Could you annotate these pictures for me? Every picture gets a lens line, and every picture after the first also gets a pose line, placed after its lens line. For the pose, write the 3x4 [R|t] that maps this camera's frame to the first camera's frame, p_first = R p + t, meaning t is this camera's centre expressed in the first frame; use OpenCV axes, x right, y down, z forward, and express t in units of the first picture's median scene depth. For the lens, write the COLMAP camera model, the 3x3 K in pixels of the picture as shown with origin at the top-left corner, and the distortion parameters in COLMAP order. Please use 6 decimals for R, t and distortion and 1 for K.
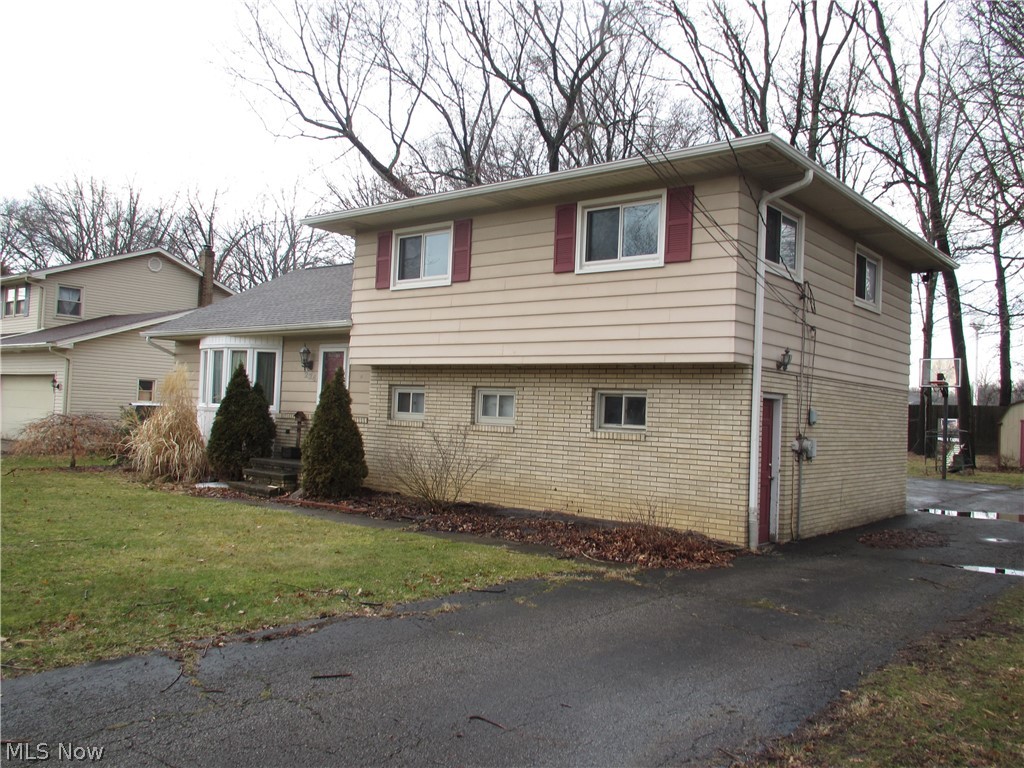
lens RADIAL K [[855.3, 0, 512.0], [0, 855.3, 384.0], [0, 0, 1]] dist [0.000429, -0.005324]
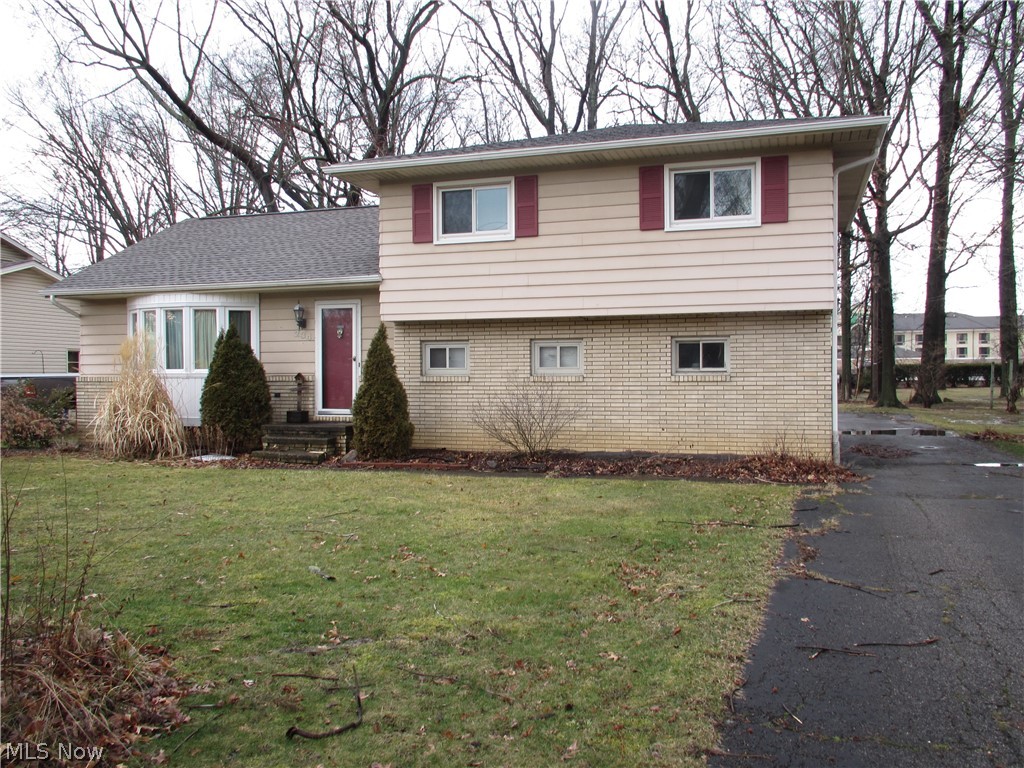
lens RADIAL K [[855.3, 0, 512.0], [0, 855.3, 384.0], [0, 0, 1]] dist [0.000429, -0.005324]
pose [[0.929332, -0.051824, 0.365591, -0.498839], [0.031915, 0.997670, 0.060296, -0.006705], [-0.367864, -0.044367, 0.928821, 0.052563]]
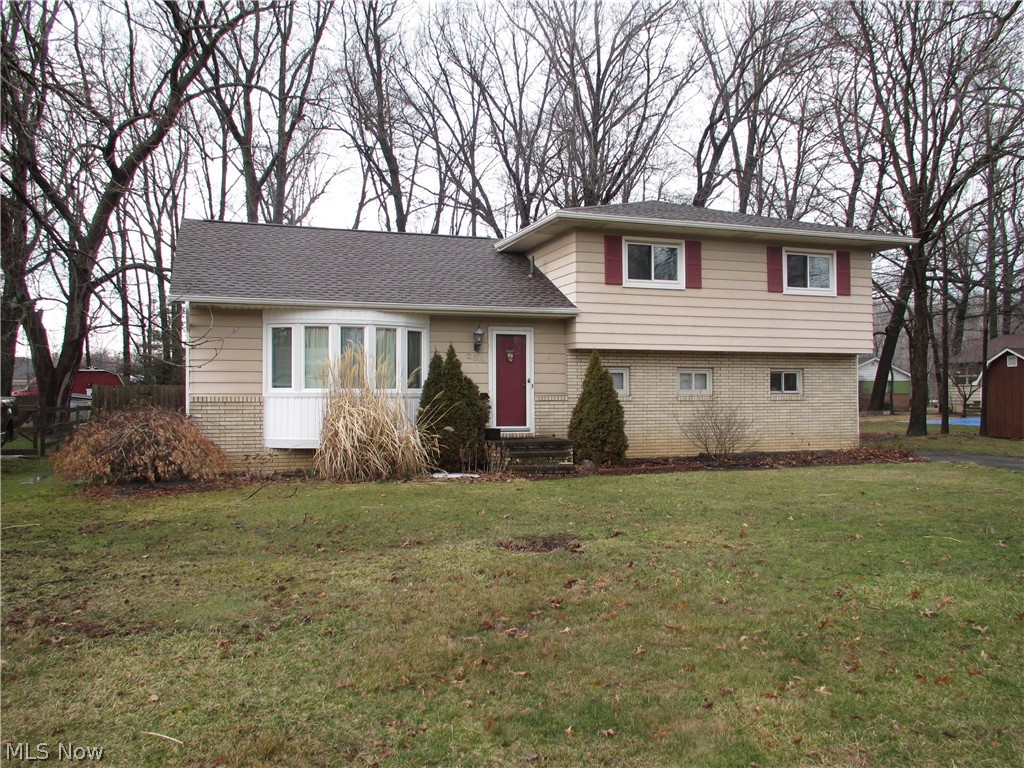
lens RADIAL K [[762.9, 0, 512.0], [0, 762.9, 384.0], [0, 0, 1]] dist [-0.000862, -0.000998]
pose [[0.537617, -0.025600, 0.842801, -1.309700], [-0.002010, 0.999497, 0.031641, -0.009030], [-0.843187, -0.018705, 0.537295, 0.652008]]
